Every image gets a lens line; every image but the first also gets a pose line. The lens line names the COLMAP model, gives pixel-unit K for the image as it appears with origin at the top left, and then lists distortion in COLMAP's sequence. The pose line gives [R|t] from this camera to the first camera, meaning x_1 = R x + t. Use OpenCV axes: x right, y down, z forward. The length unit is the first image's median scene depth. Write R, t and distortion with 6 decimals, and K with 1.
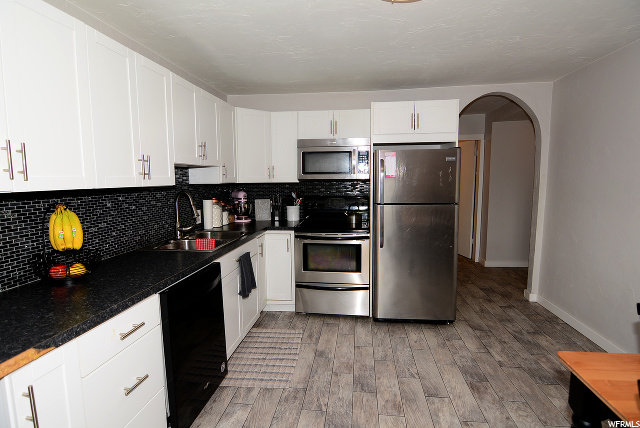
lens RADIAL K [[314.0, 0, 320.0], [0, 314.0, 214.0], [0, 0, 1]] dist [-0.038067, -0.000435]
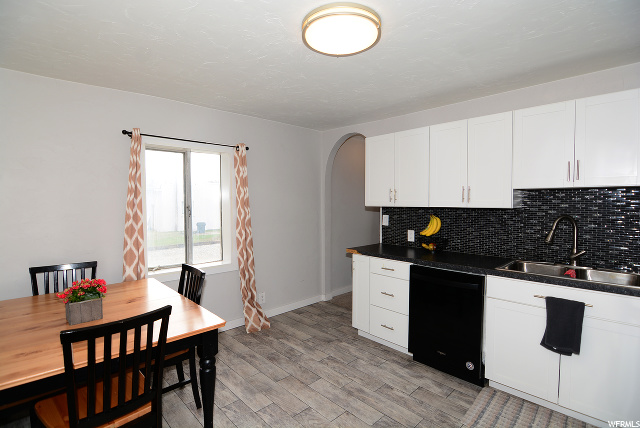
lens RADIAL K [[314.0, 0, 320.0], [0, 314.0, 214.0], [0, 0, 1]] dist [-0.038067, -0.000435]
pose [[-0.619785, 0.042283, -0.783632, 0.989261], [-0.080645, 0.989830, 0.117192, -0.166563], [0.780617, 0.135829, -0.610071, 1.301314]]
